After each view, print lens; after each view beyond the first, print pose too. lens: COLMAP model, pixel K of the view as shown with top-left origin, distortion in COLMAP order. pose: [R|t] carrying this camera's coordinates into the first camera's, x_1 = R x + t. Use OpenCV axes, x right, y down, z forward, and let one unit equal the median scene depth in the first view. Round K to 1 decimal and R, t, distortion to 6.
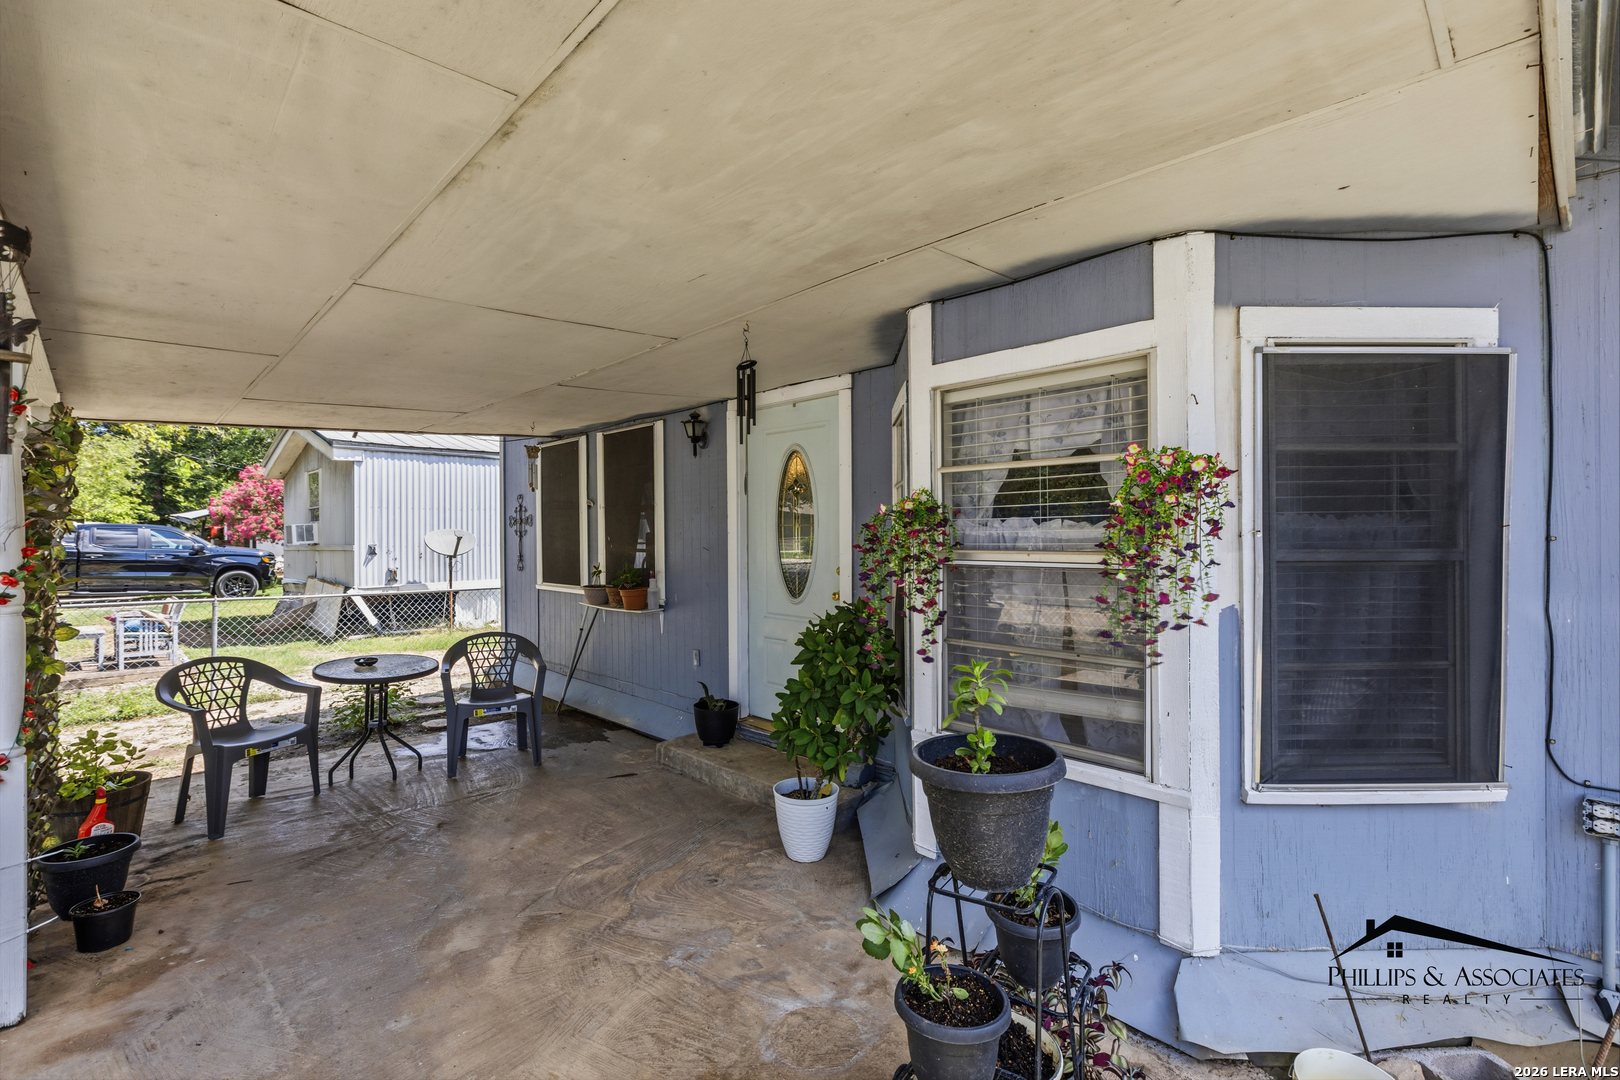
lens RADIAL K [[743.0, 0, 804.1], [0, 743.0, 536.5], [0, 0, 1]] dist [-0.002132, -0.000064]
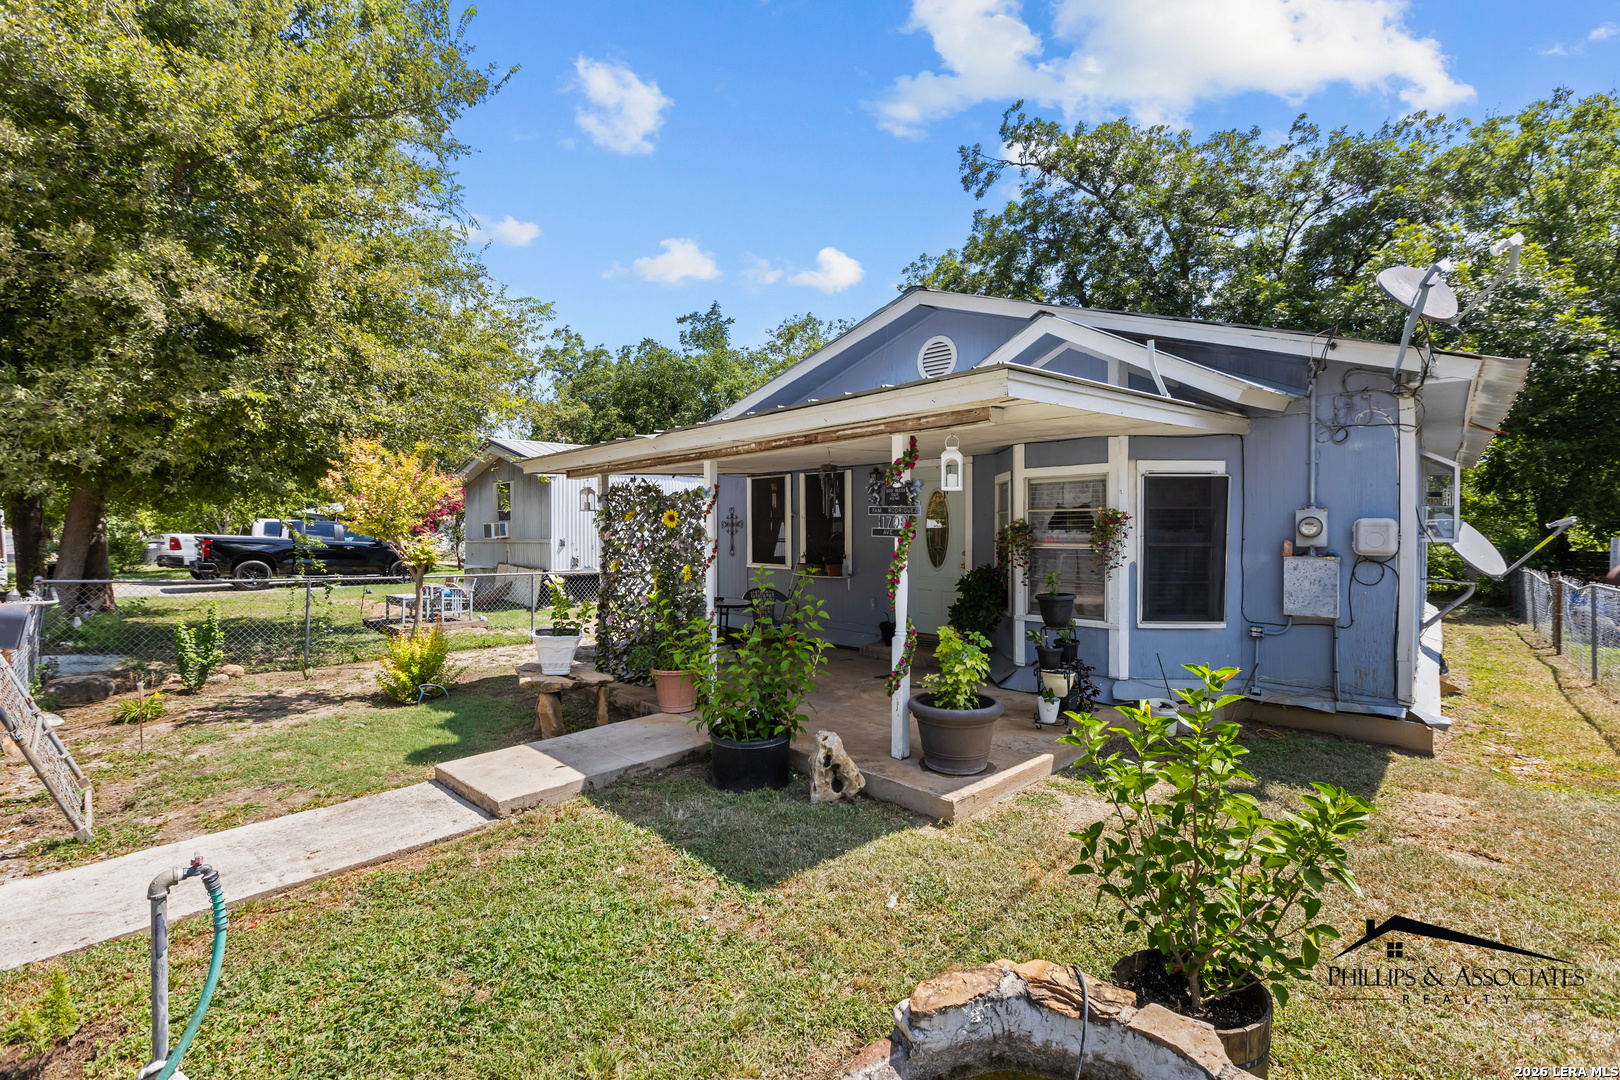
lens RADIAL K [[743.0, 0, 814.8], [0, 743.0, 538.5], [0, 0, 1]] dist [-0.002132, -0.000064]
pose [[0.999983, 0.003904, -0.004352, -0.628359], [-0.003863, 0.999948, 0.009465, -0.019799], [0.004388, -0.009448, 0.999946, -1.812529]]
